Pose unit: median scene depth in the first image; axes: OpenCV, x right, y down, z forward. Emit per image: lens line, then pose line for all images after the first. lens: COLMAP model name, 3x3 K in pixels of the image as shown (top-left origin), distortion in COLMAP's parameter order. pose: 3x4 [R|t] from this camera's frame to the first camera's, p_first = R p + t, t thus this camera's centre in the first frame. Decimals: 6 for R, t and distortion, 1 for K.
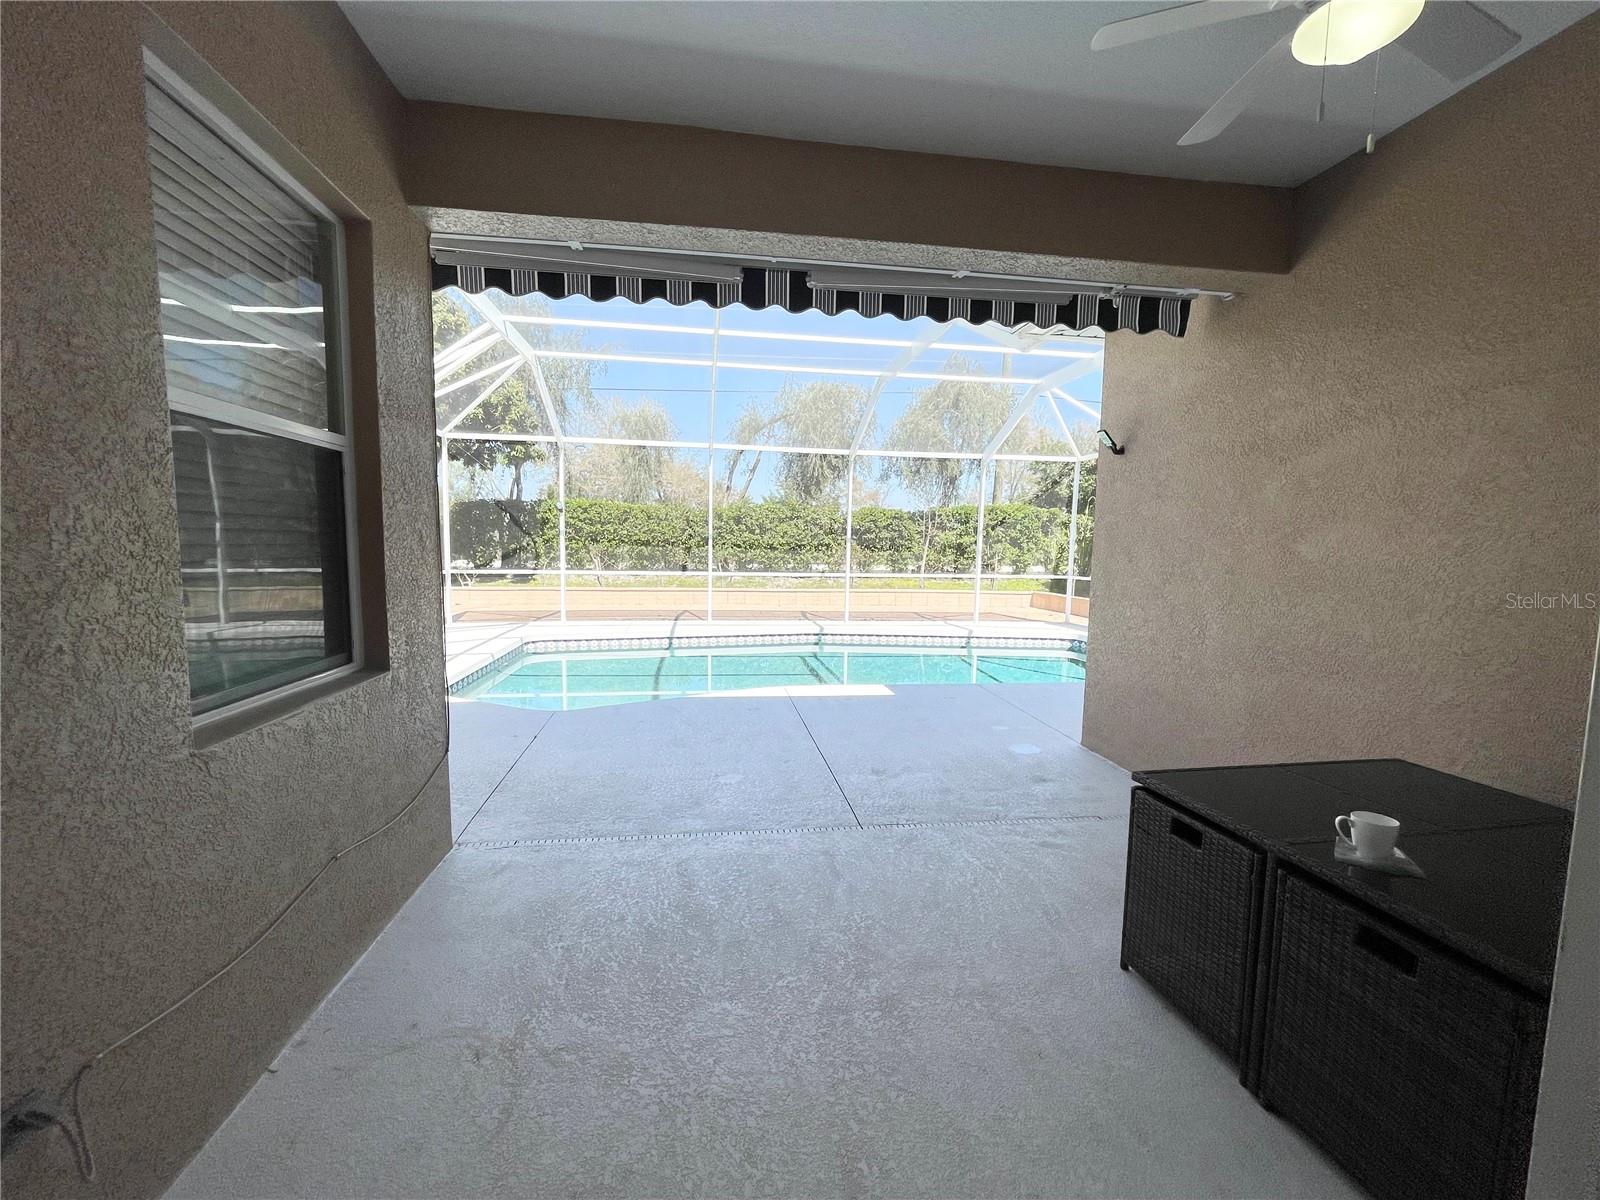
lens RADIAL K [[645.4, 0, 793.9], [0, 645.4, 602.9], [0, 0, 1]] dist [-0.004441, 0.000073]
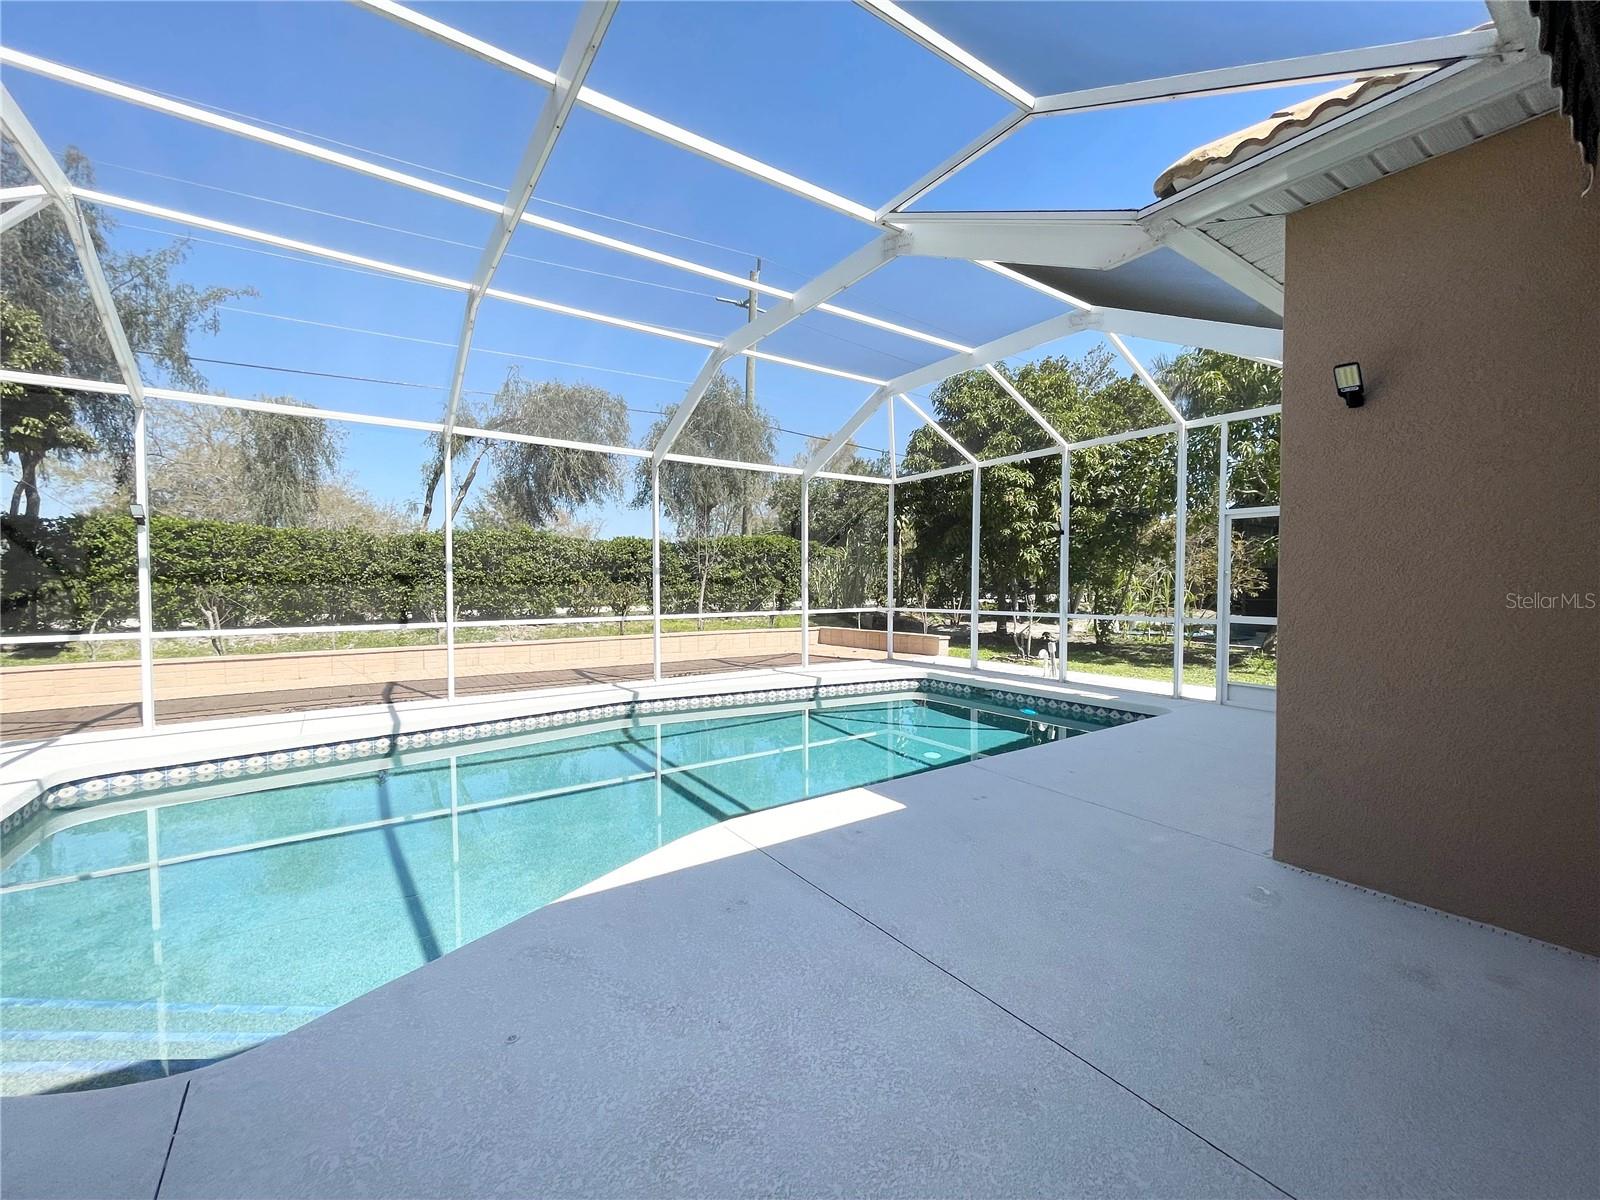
lens RADIAL K [[645.4, 0, 793.9], [0, 645.4, 602.9], [0, 0, 1]] dist [-0.004441, 0.000073]
pose [[0.891703, -0.034681, 0.451290, -0.079813], [0.062815, 0.996894, -0.047507, -0.010480], [-0.448241, 0.070710, 0.891112, 0.188987]]
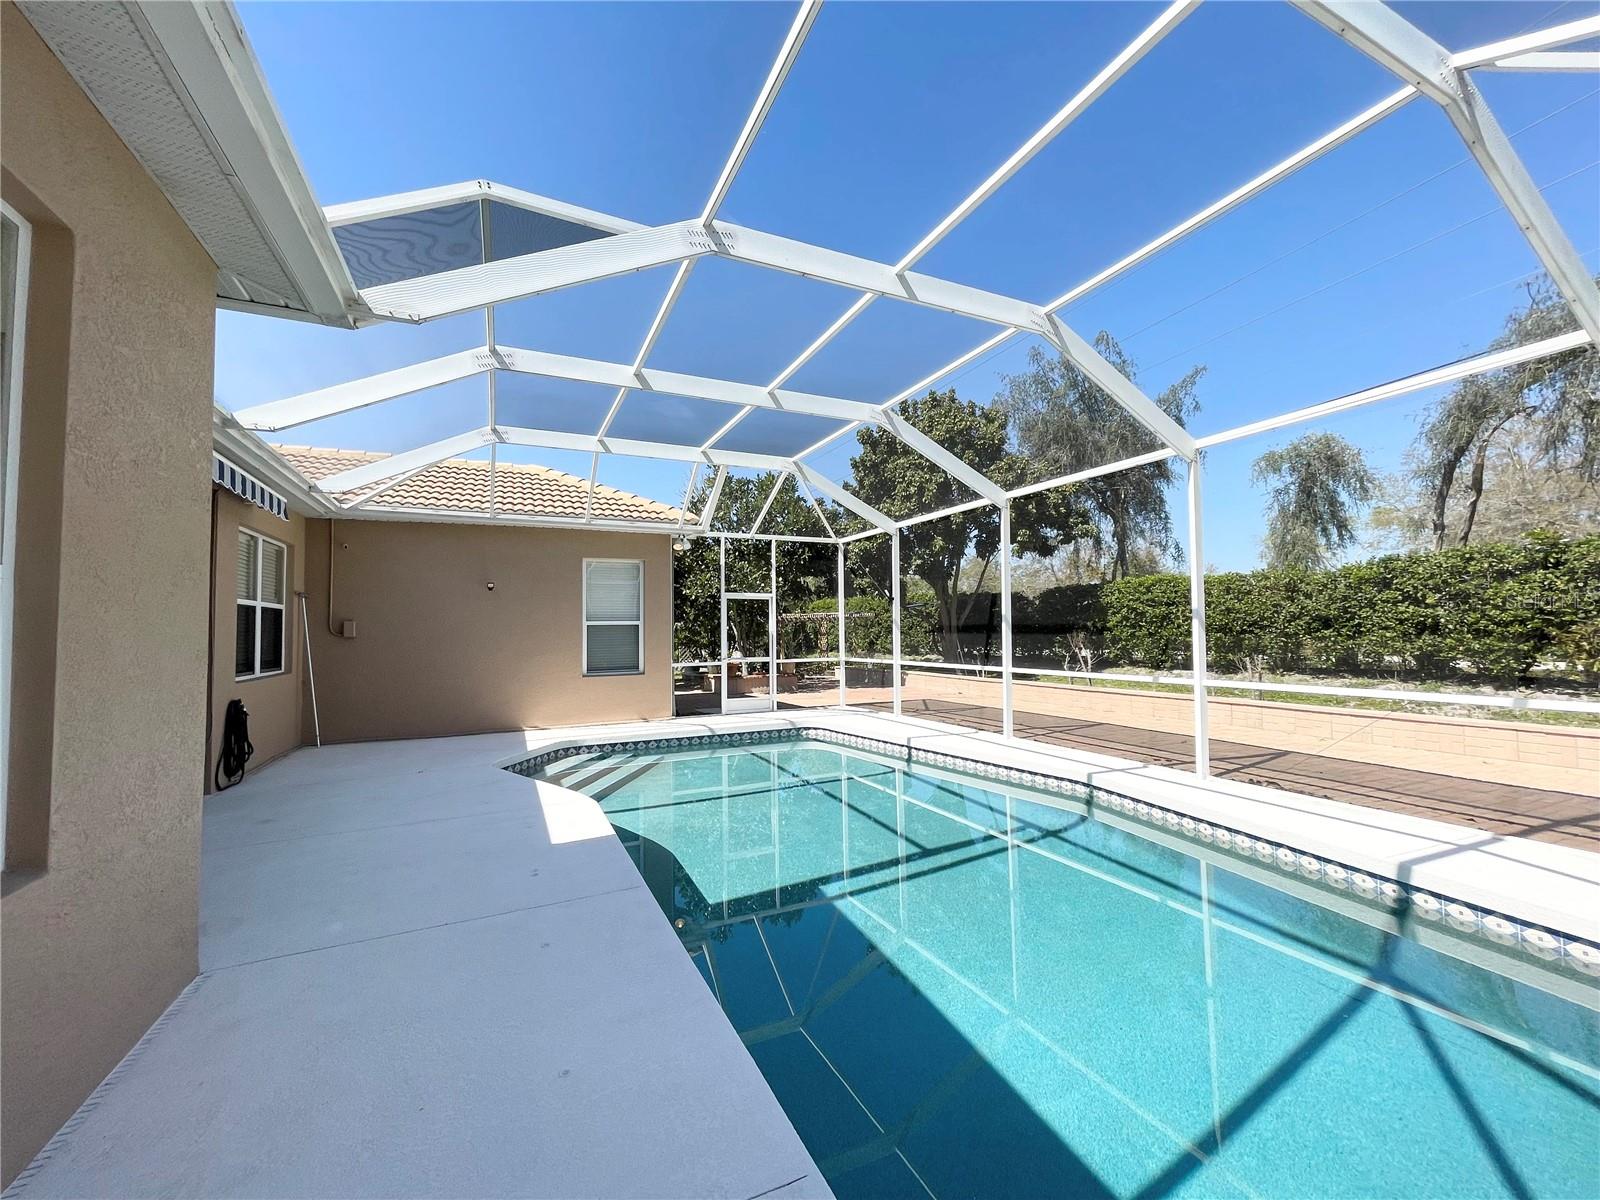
lens RADIAL K [[645.4, 0, 793.9], [0, 645.4, 602.9], [0, 0, 1]] dist [-0.004441, 0.000073]
pose [[0.278653, -0.064101, -0.958250, 0.348078], [-0.072554, 0.993514, -0.087558, -0.027741], [0.957647, 0.093923, 0.272195, 0.397125]]
